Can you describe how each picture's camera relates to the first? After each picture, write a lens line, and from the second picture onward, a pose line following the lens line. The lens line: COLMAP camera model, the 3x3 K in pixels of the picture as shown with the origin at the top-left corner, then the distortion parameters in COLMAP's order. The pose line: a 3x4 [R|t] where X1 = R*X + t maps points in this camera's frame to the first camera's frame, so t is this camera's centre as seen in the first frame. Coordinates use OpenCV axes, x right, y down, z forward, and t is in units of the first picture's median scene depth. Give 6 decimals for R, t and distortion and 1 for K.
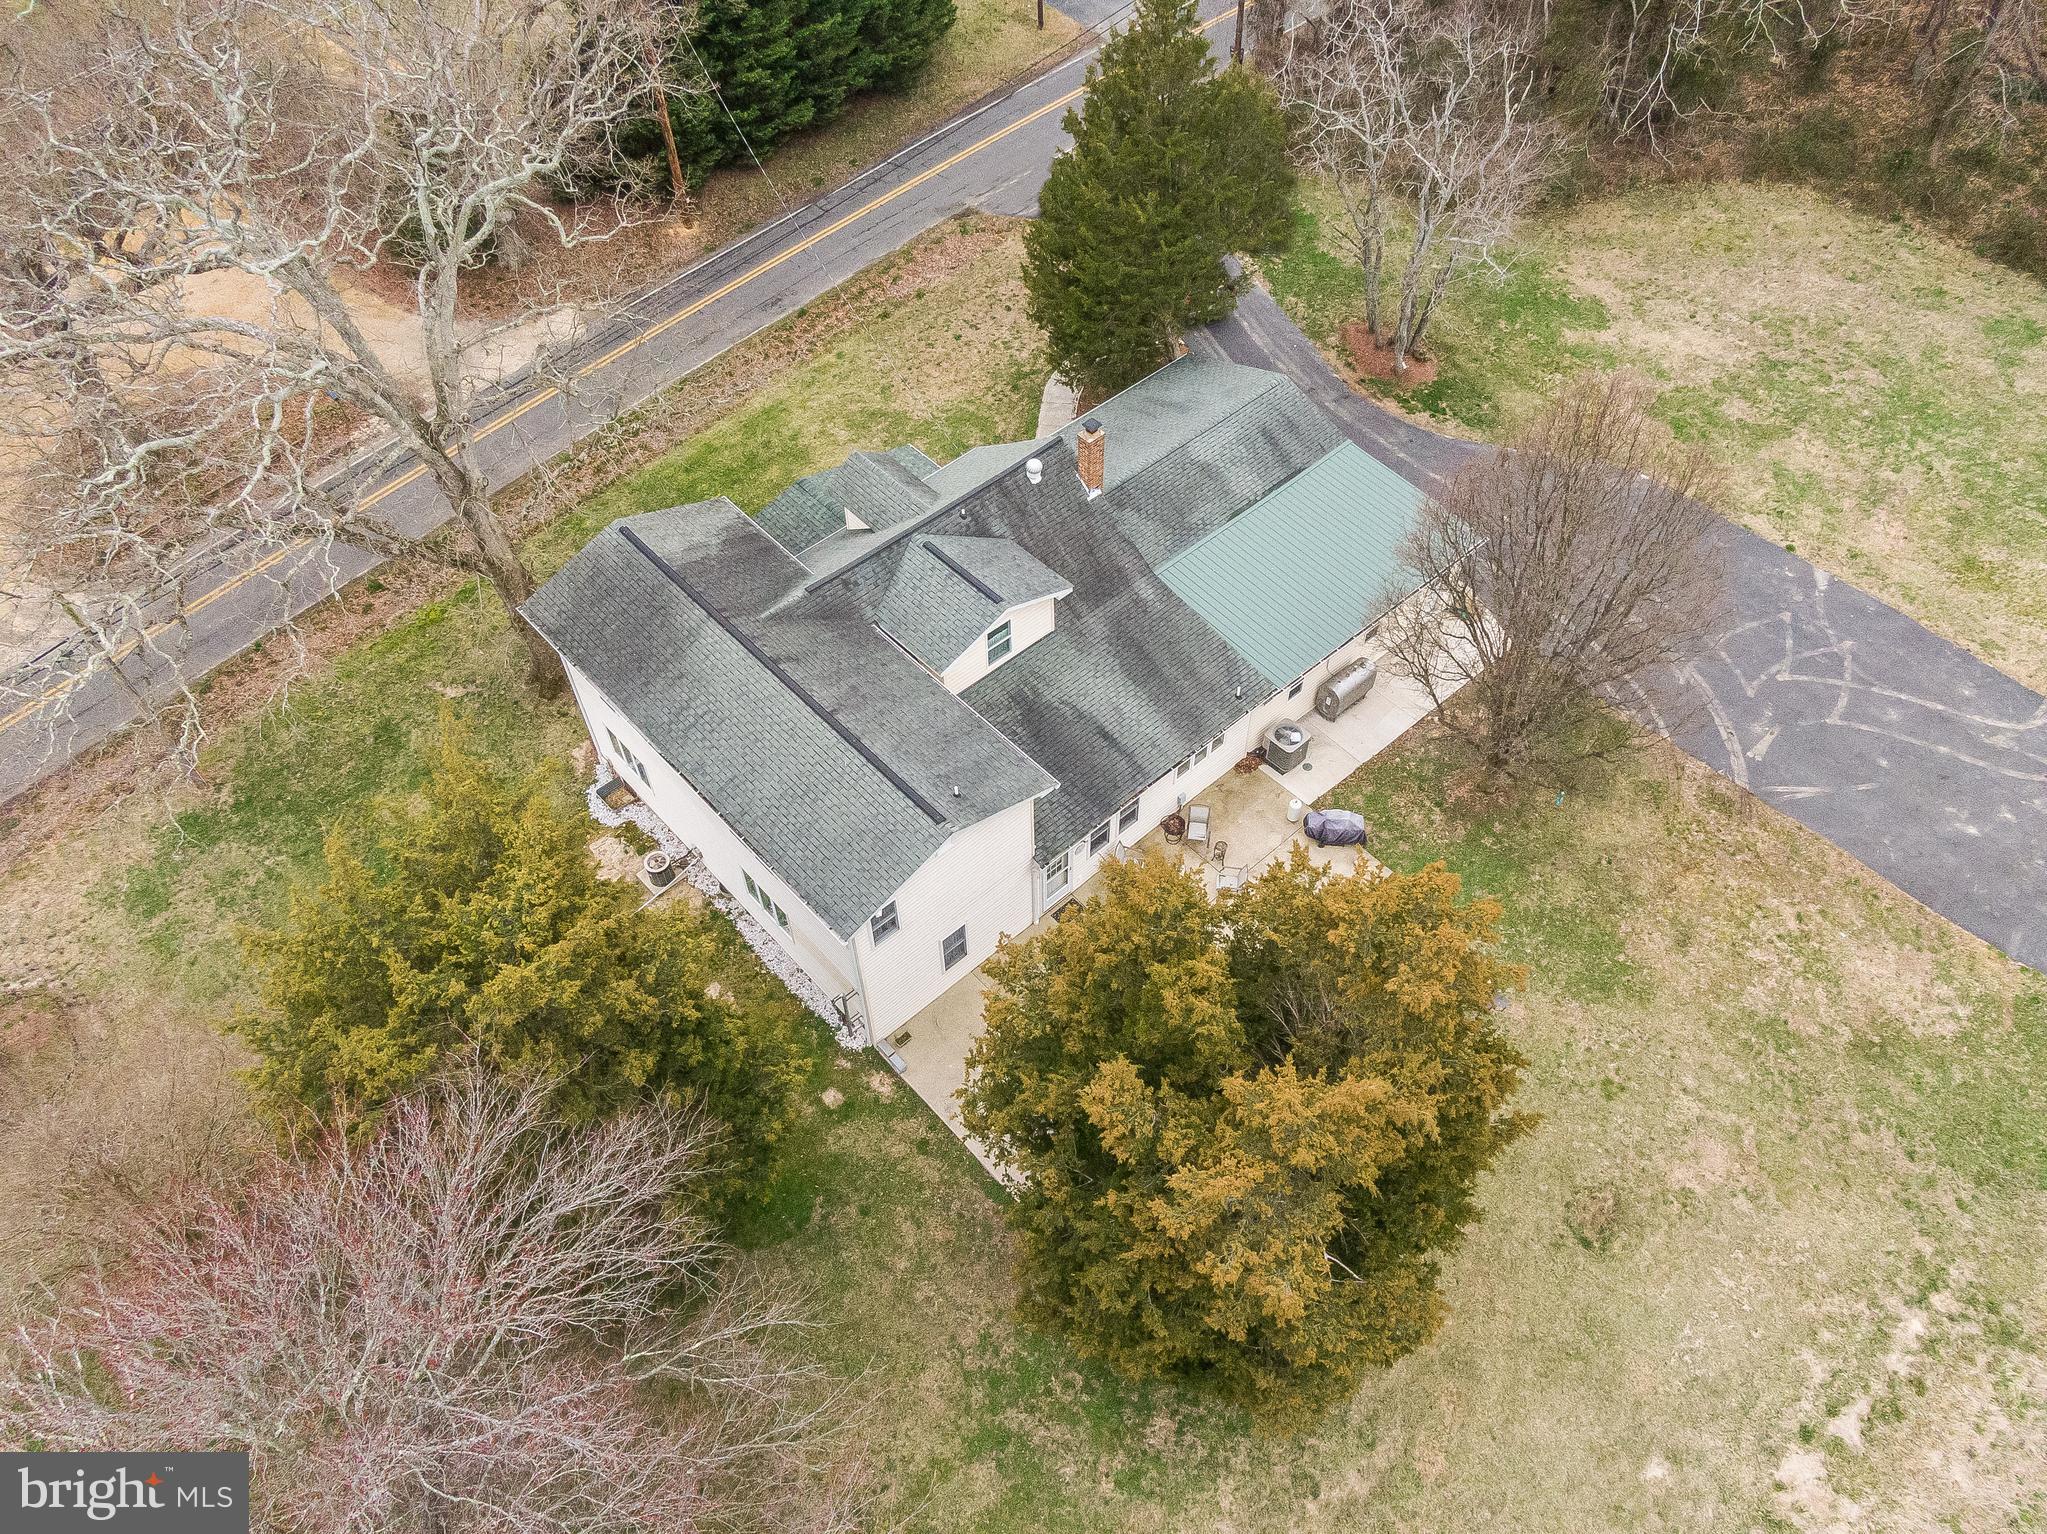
lens RADIAL K [[1476.0, 0, 1023.5], [0, 1476.0, 767.0], [0, 0, 1]] dist [0.025330, -0.006504]
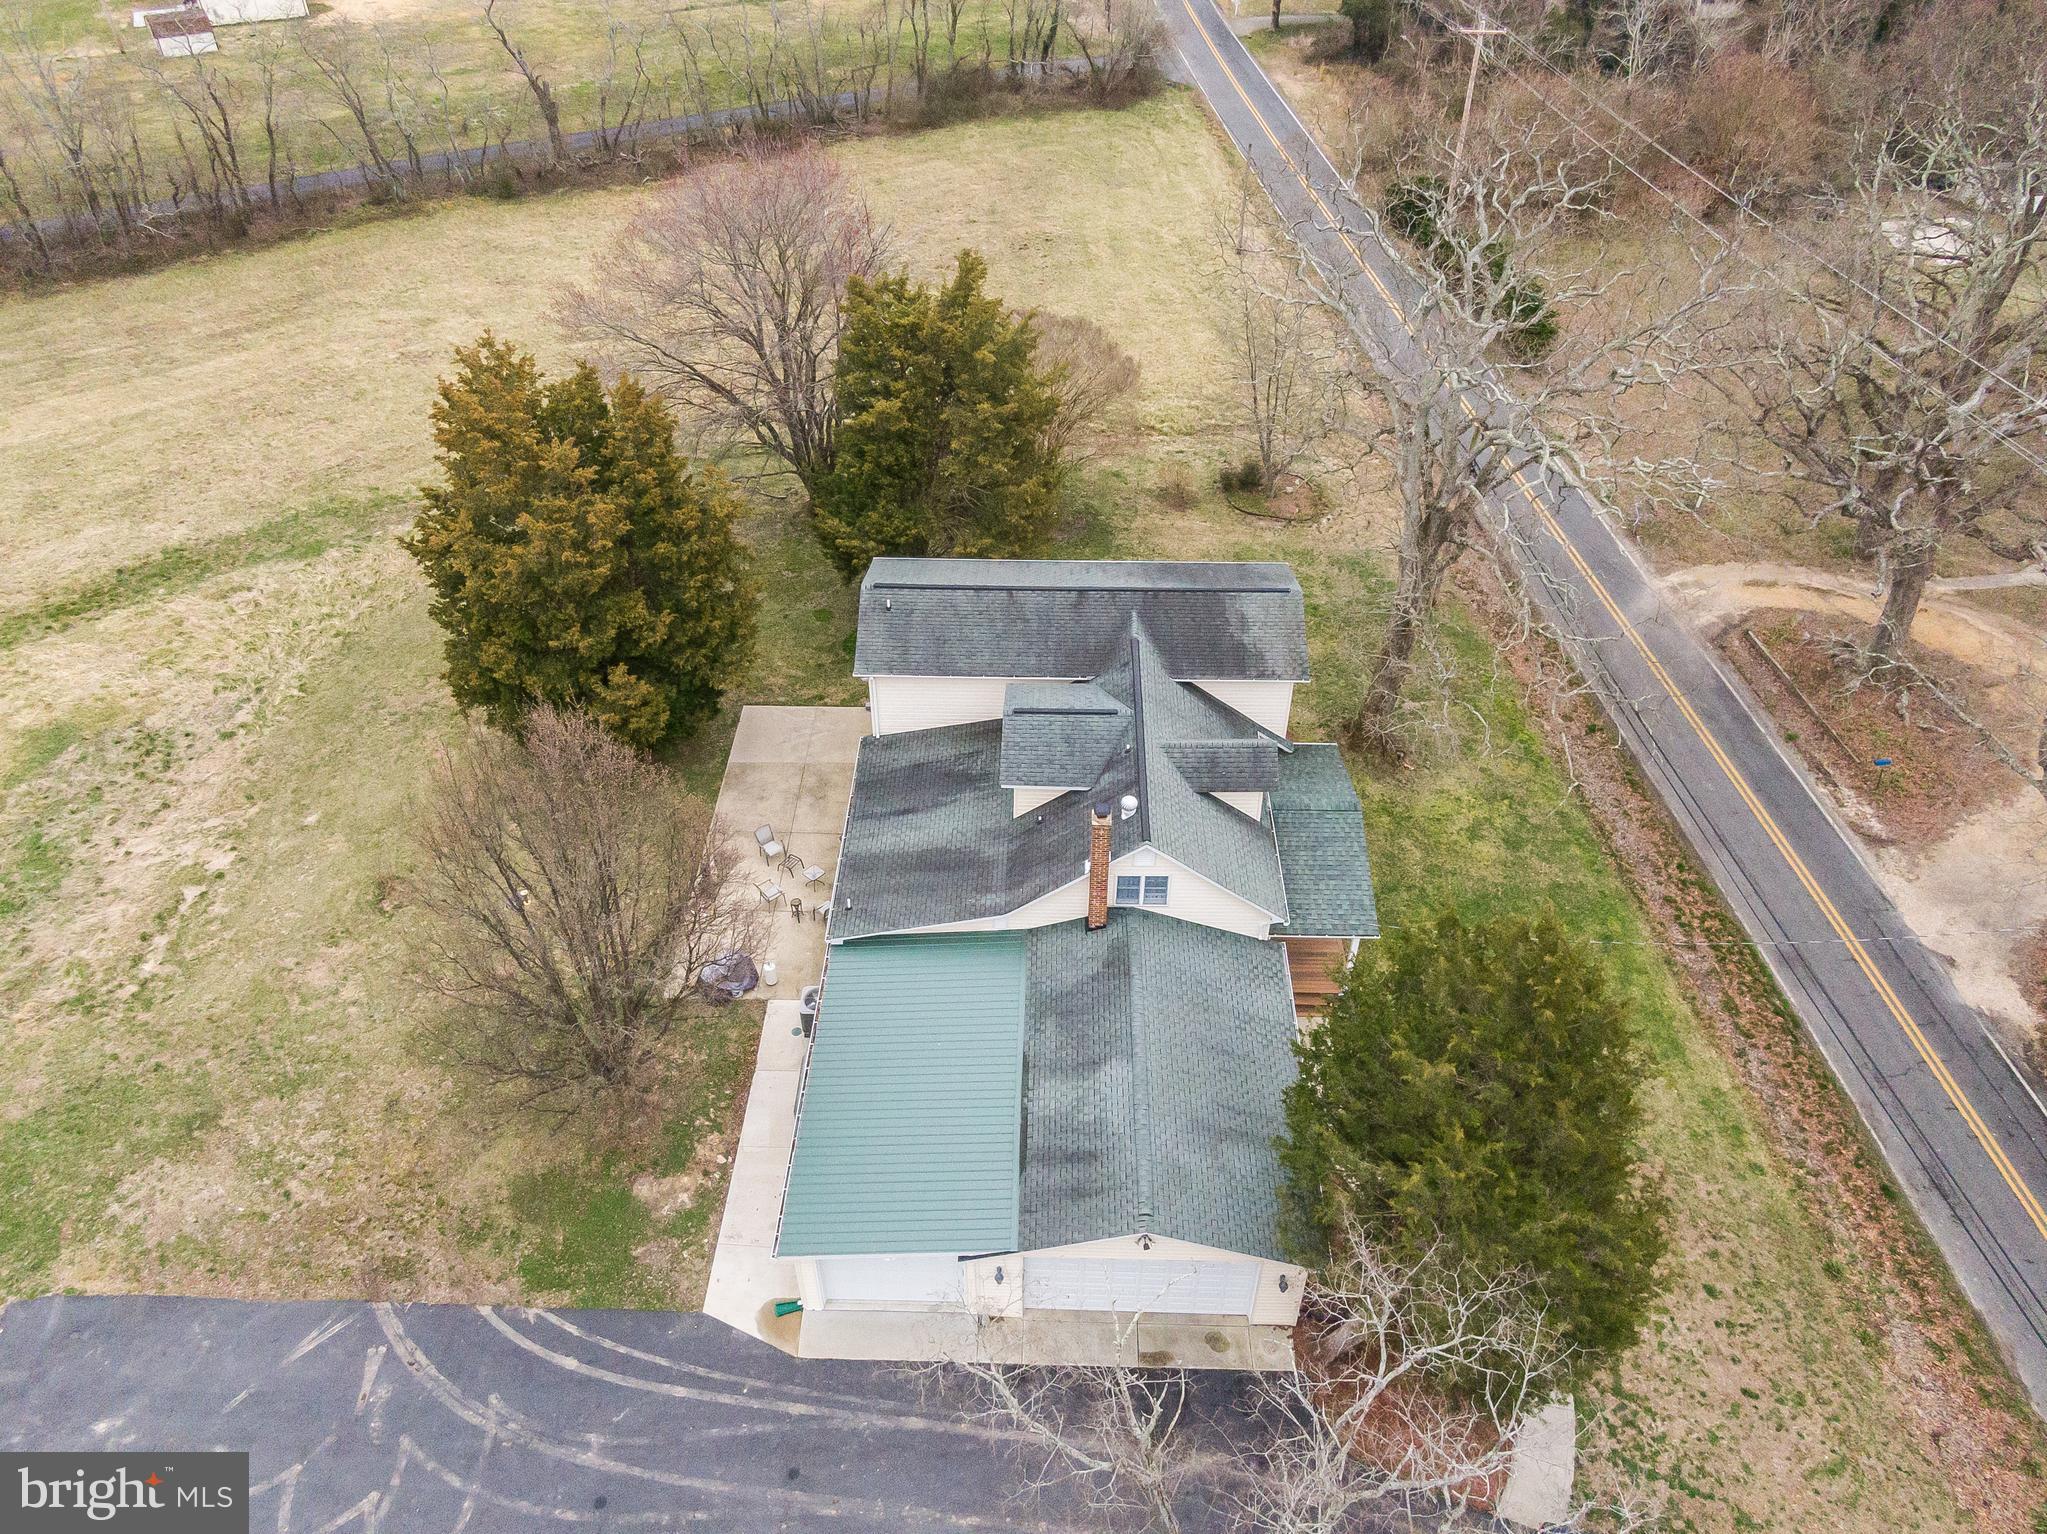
lens RADIAL K [[1476.0, 0, 1023.5], [0, 1476.0, 767.0], [0, 0, 1]] dist [0.025330, -0.006504]
pose [[-0.686467, 0.483585, -0.543054, 0.546741], [-0.565124, 0.115175, 0.816927, -0.922995], [0.457600, 0.867687, 0.194222, 0.740664]]
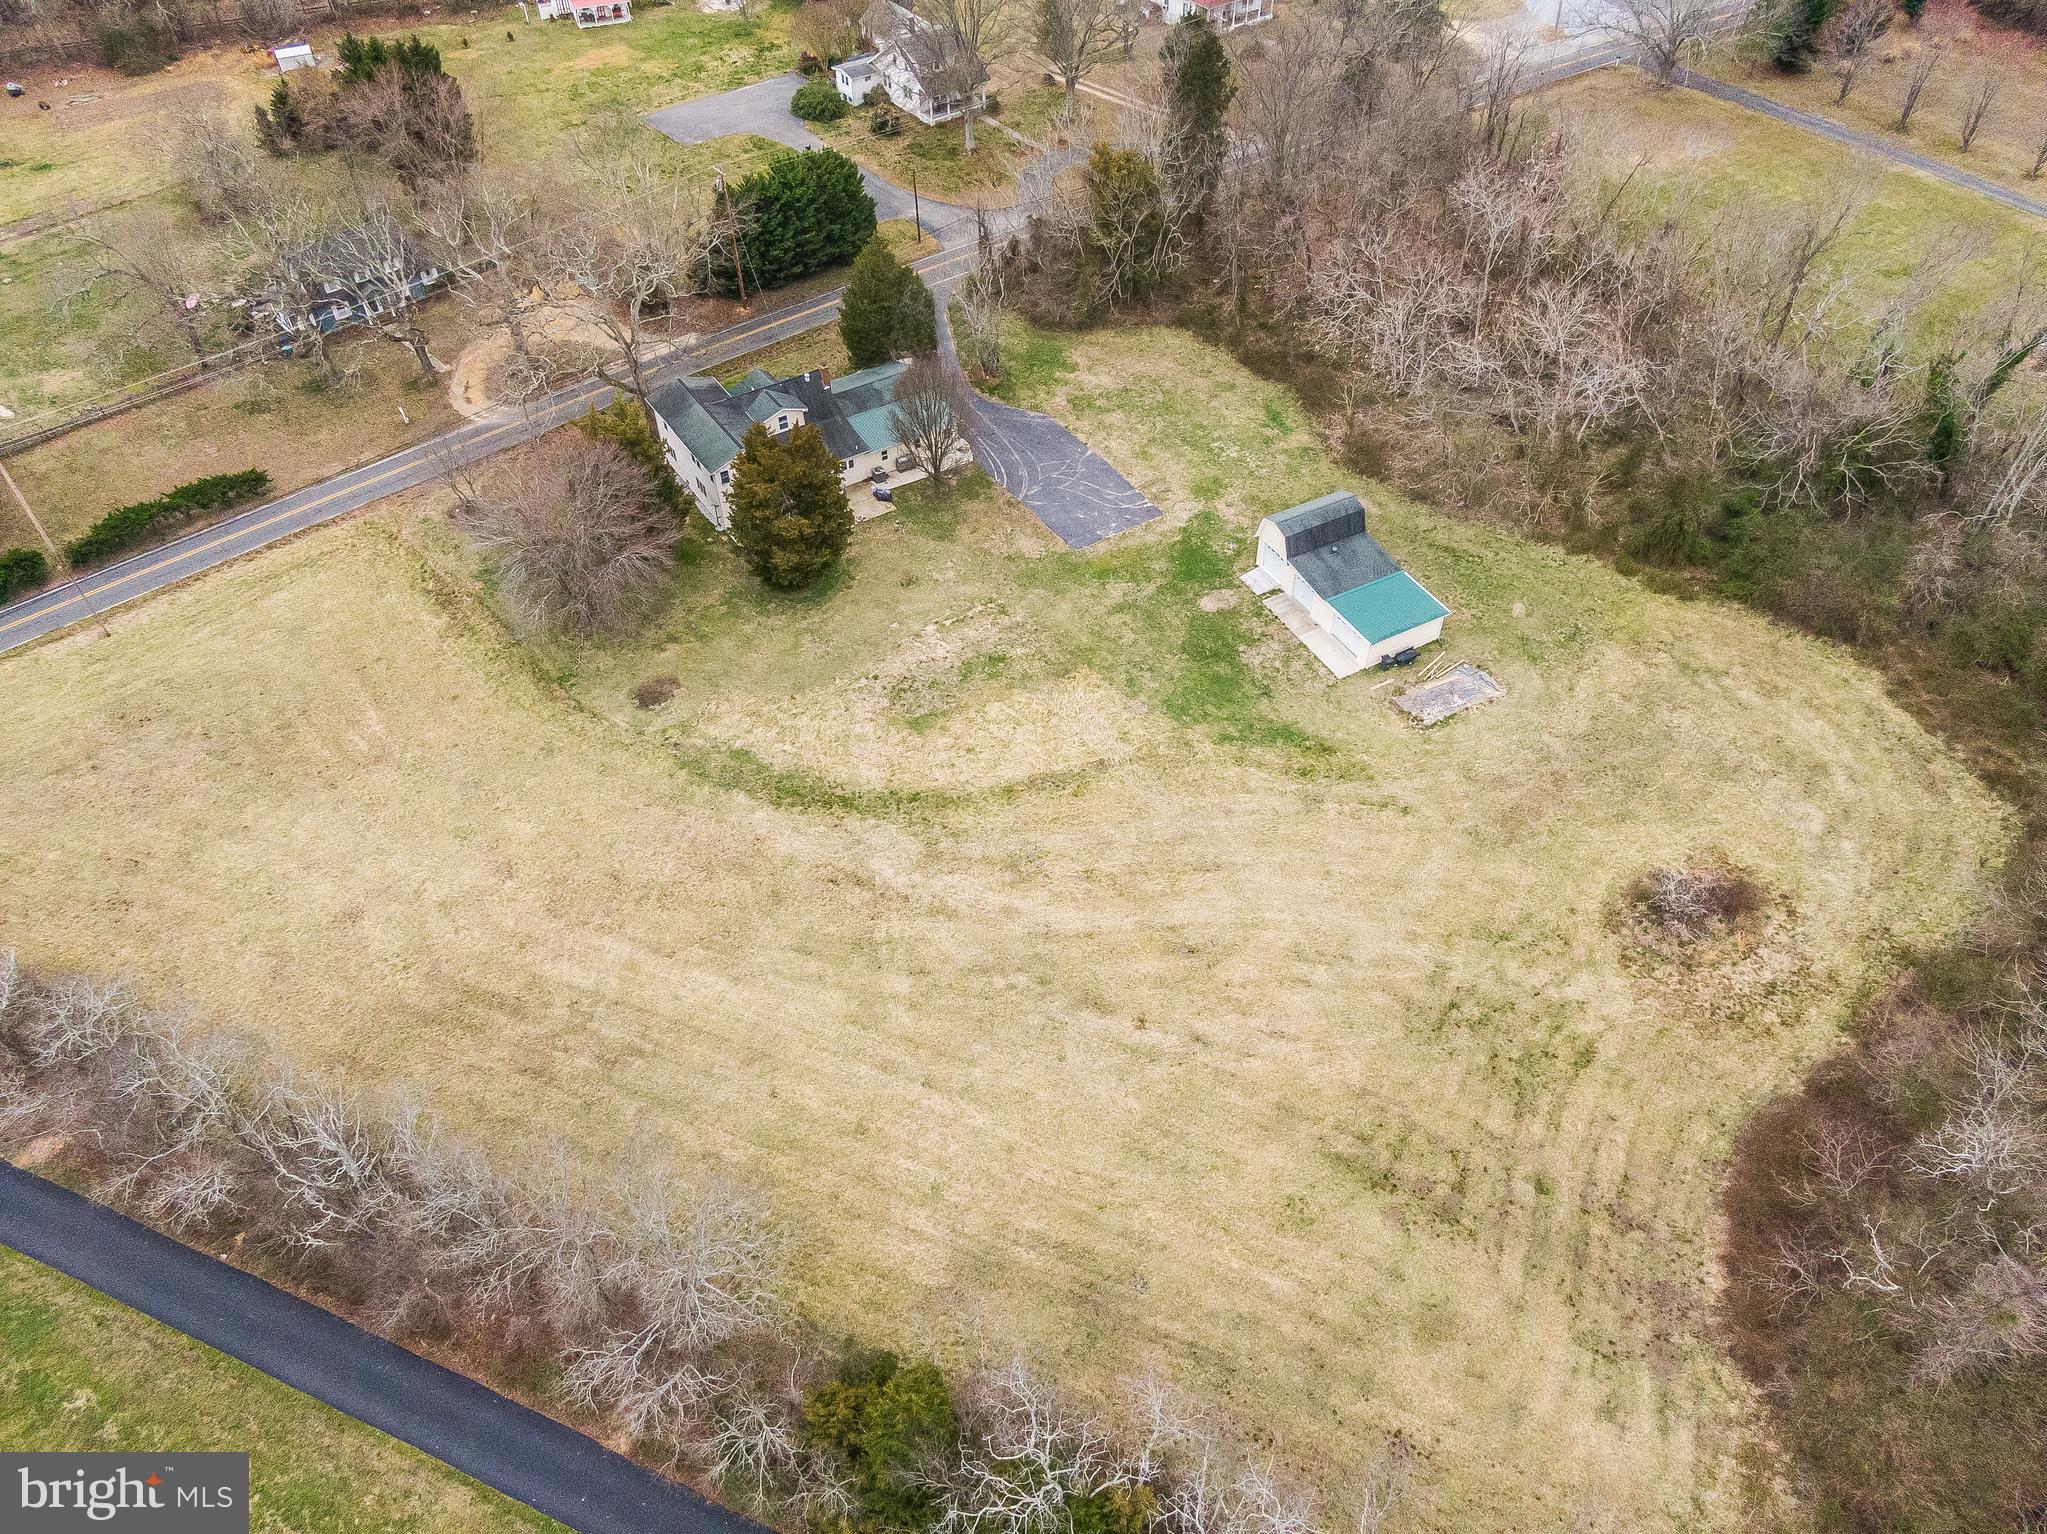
lens RADIAL K [[1450.1, 0, 971.9], [0, 1450.1, 768.7], [0, 0, 1]] dist [0.063075, -0.001520]
pose [[0.982631, 0.123742, -0.138289, 0.874396], [-0.137567, 0.985895, -0.095318, 0.861465], [0.124544, 0.112687, 0.985794, -1.913537]]
